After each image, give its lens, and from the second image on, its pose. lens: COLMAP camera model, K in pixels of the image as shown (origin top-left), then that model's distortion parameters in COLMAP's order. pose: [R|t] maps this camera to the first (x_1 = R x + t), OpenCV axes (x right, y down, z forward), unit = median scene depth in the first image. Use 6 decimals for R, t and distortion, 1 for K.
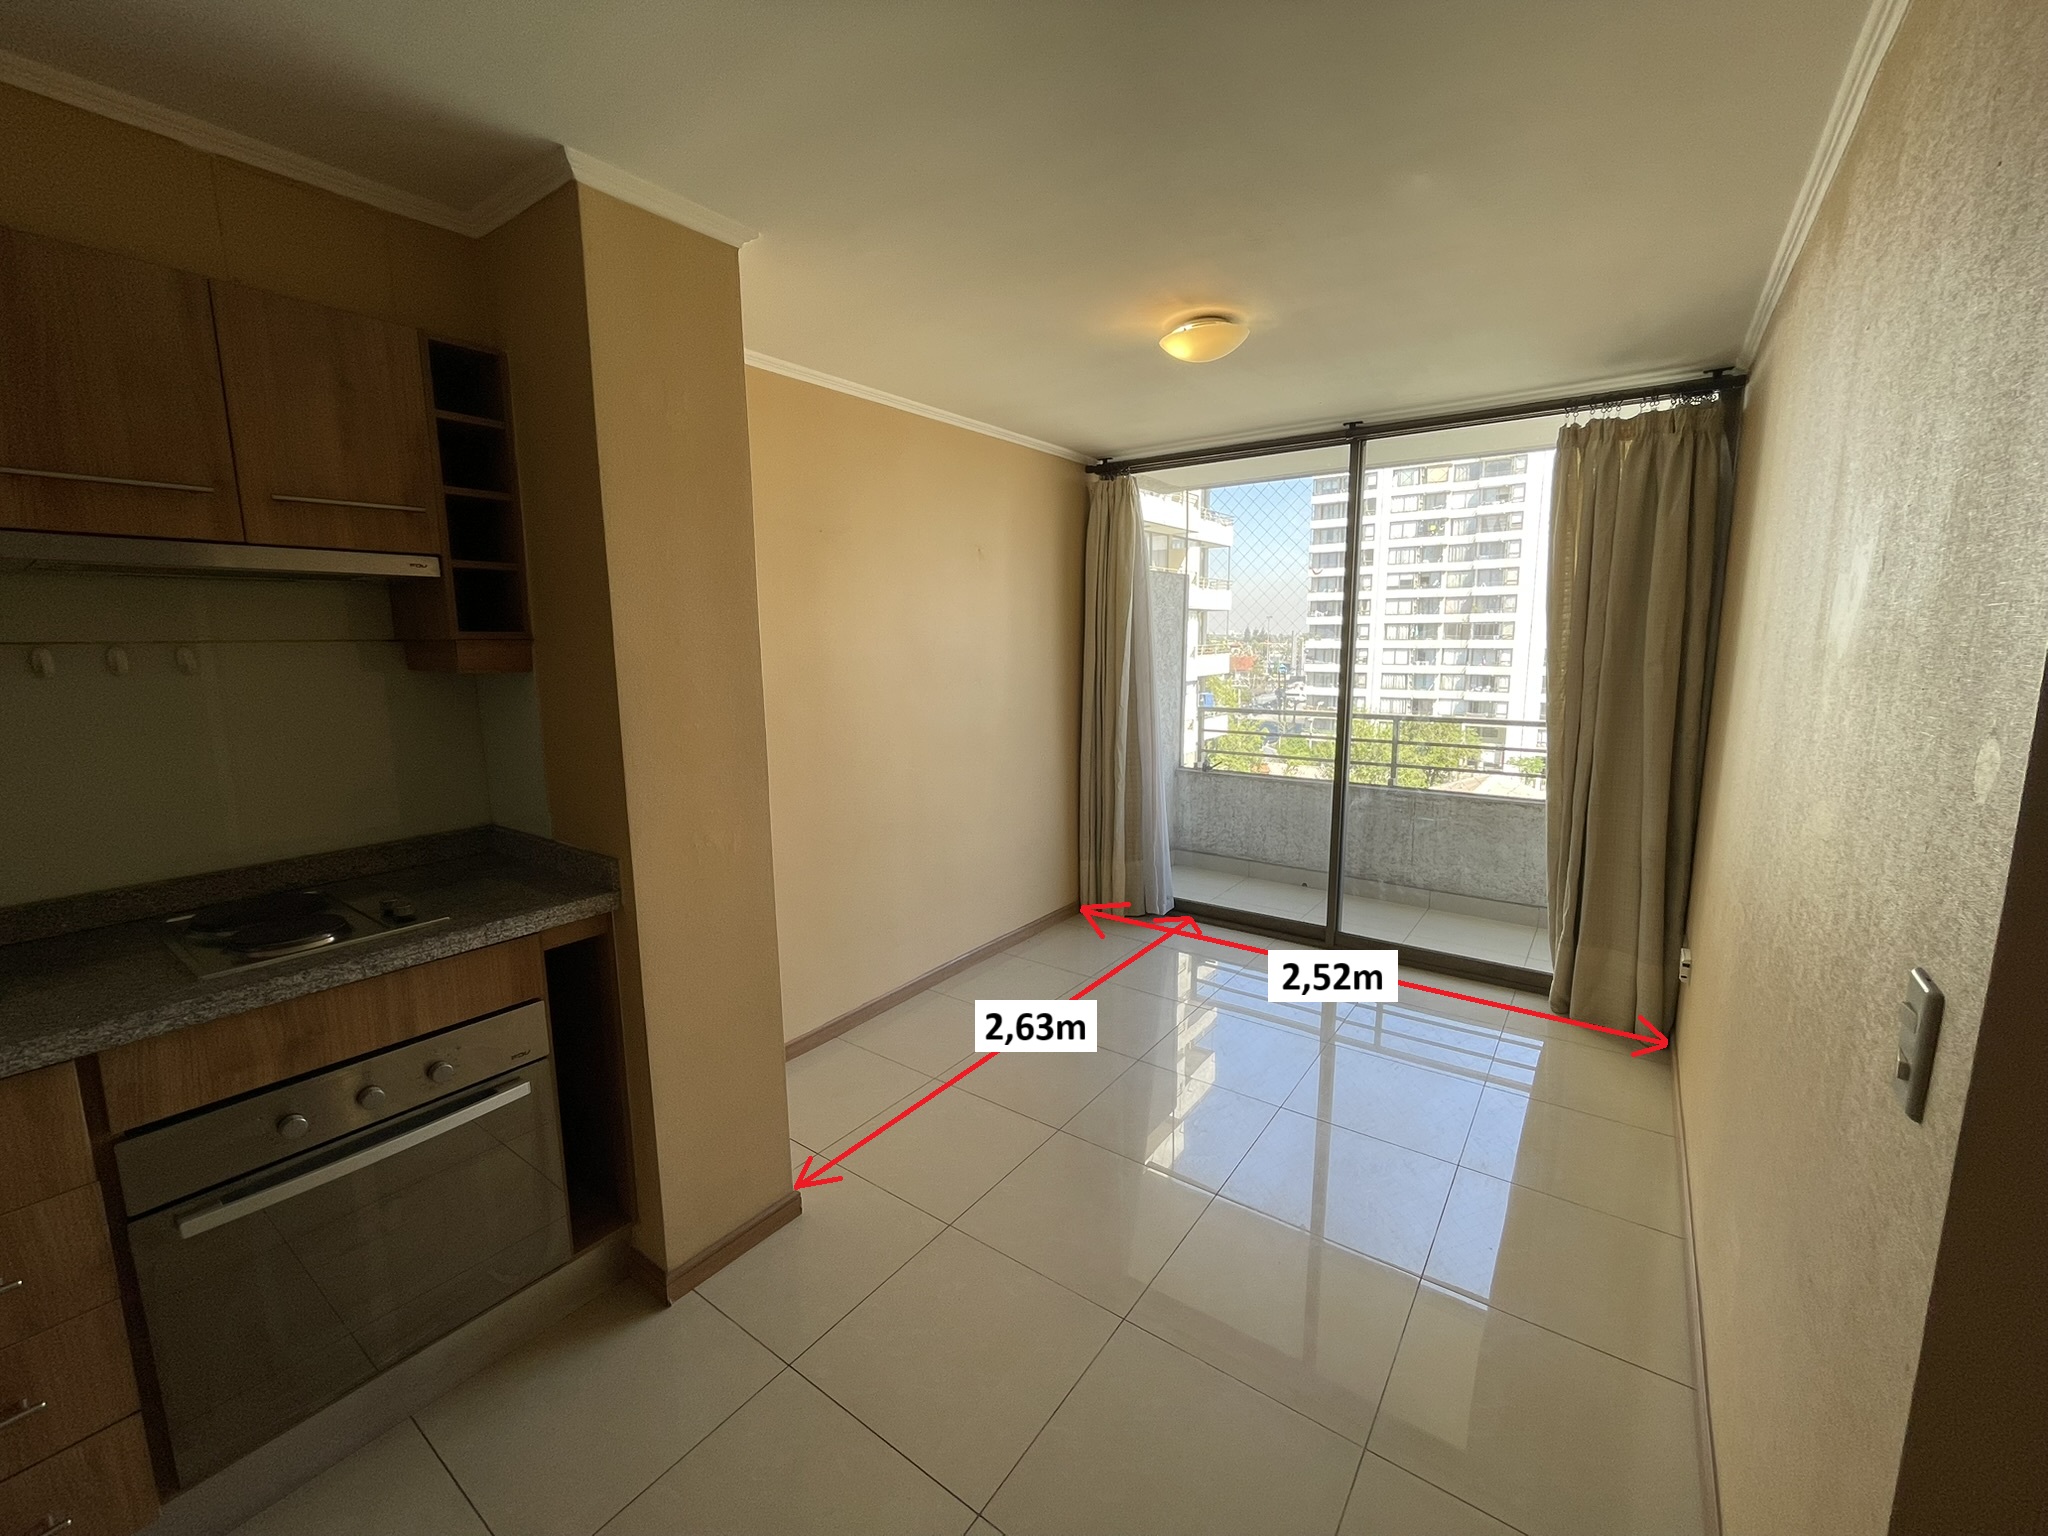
lens RADIAL K [[819.2, 0, 1024.0], [0, 819.2, 768.0], [0, 0, 1]] dist [0.000349, 0.000007]
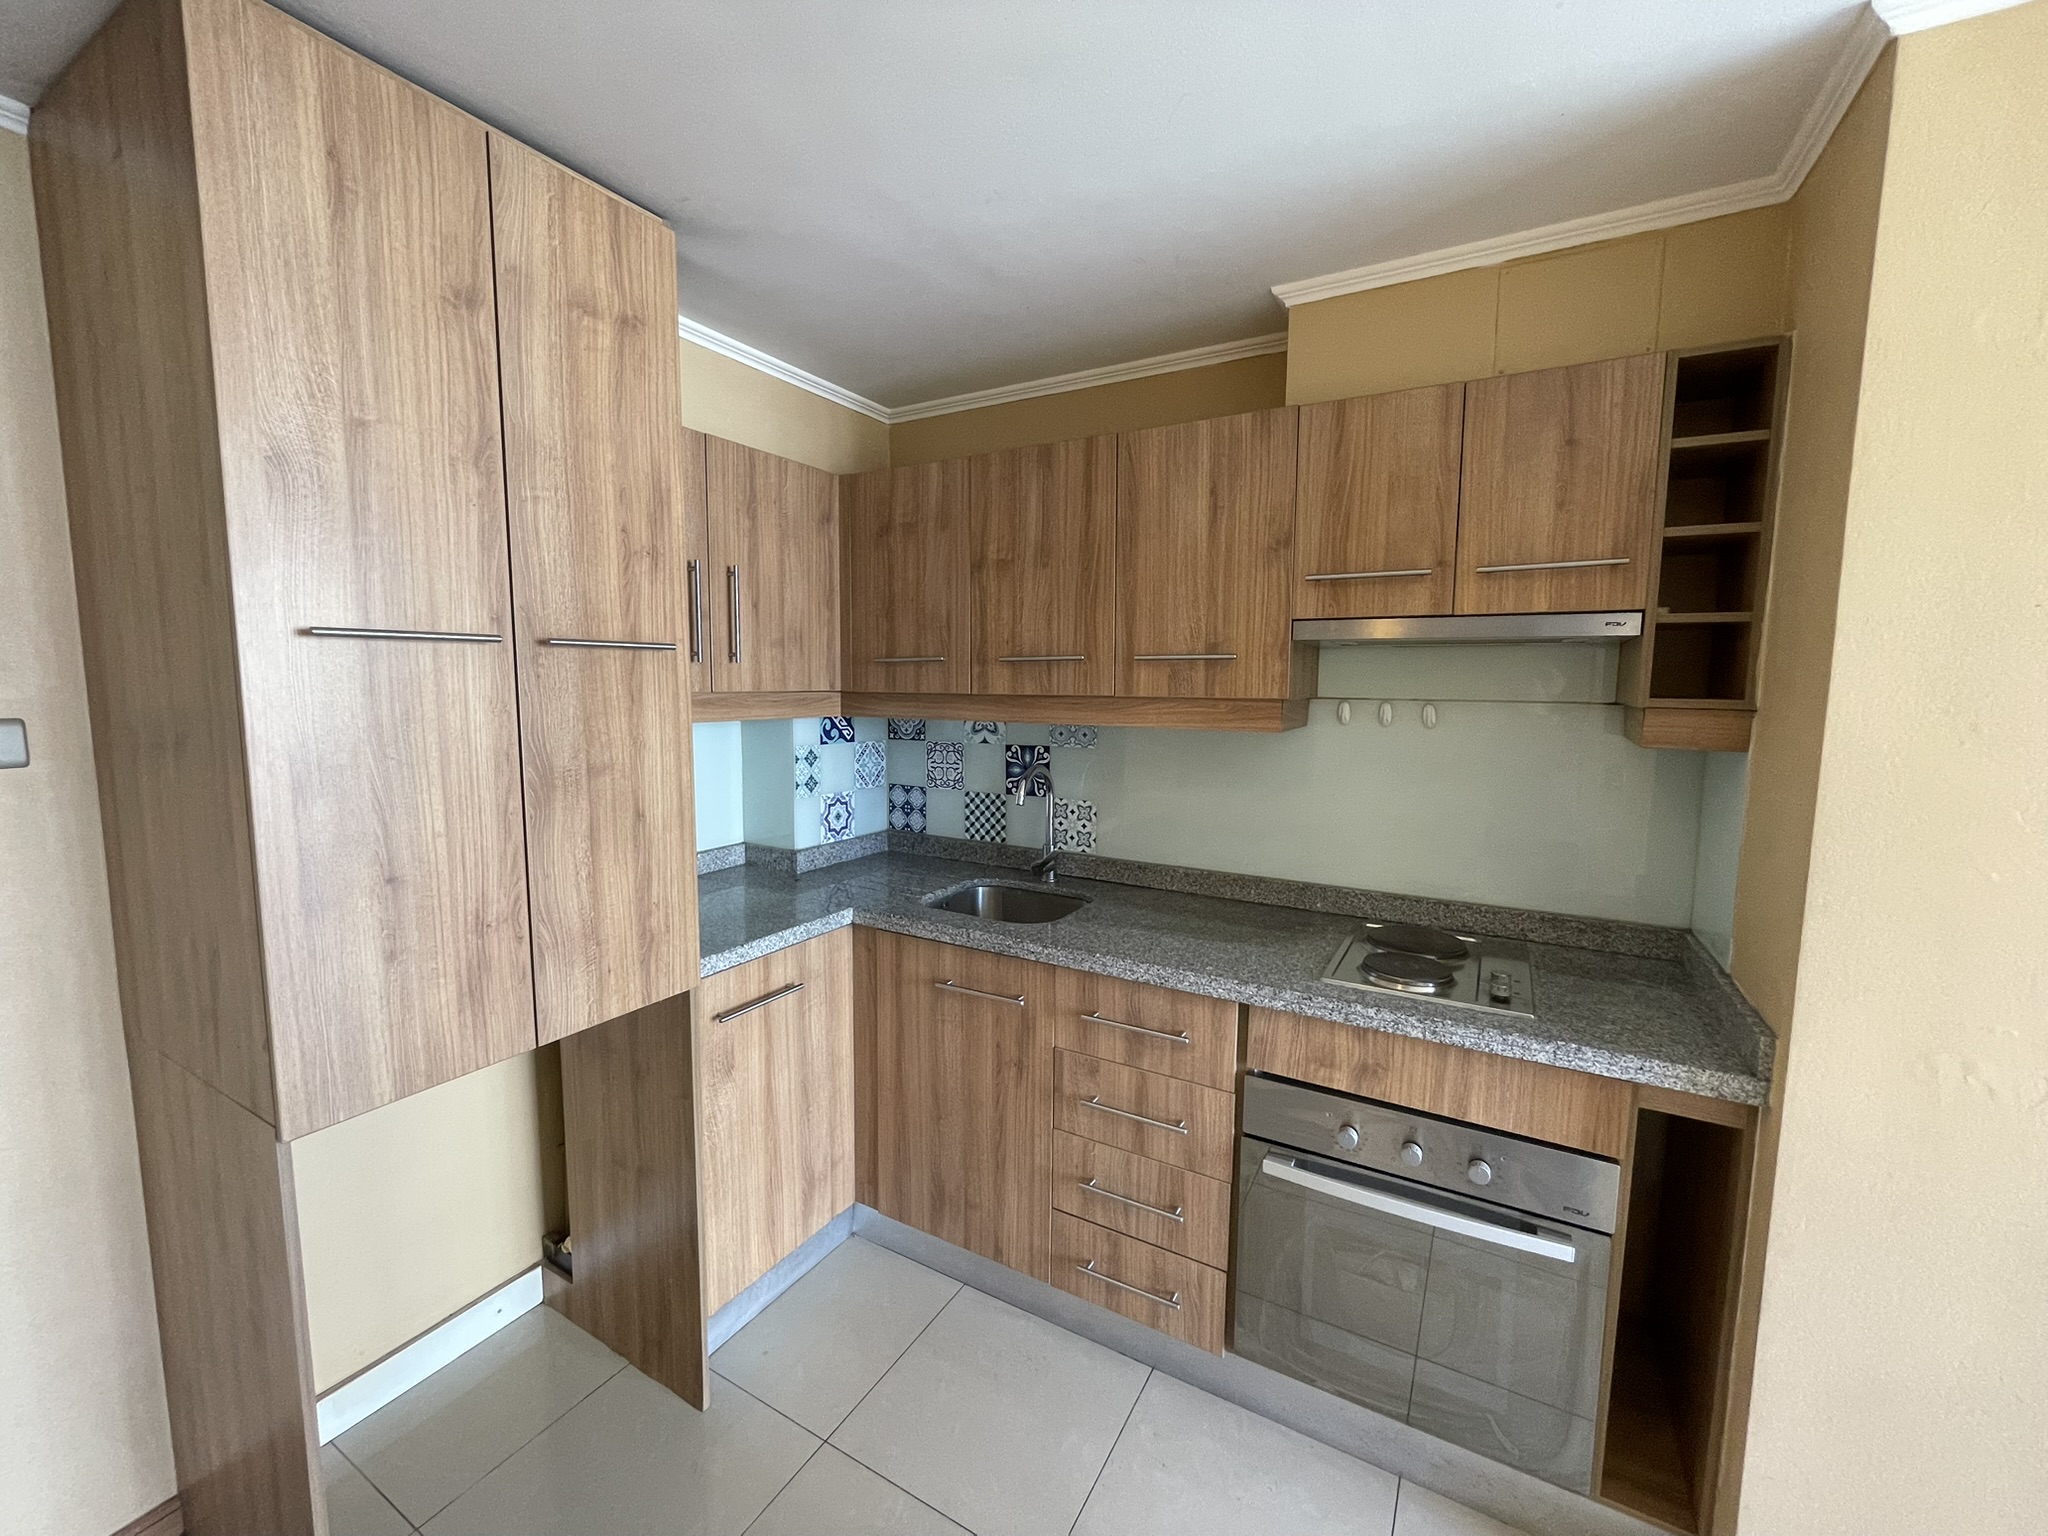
lens RADIAL K [[833.2, 0, 1024.0], [0, 833.2, 768.0], [0, 0, 1]] dist [-0.002832, -0.000499]
pose [[0.113976, 0.117097, -0.986559, 0.098711], [-0.170763, 0.980560, 0.096657, -0.076598], [0.978698, 0.157451, 0.131756, 0.298095]]
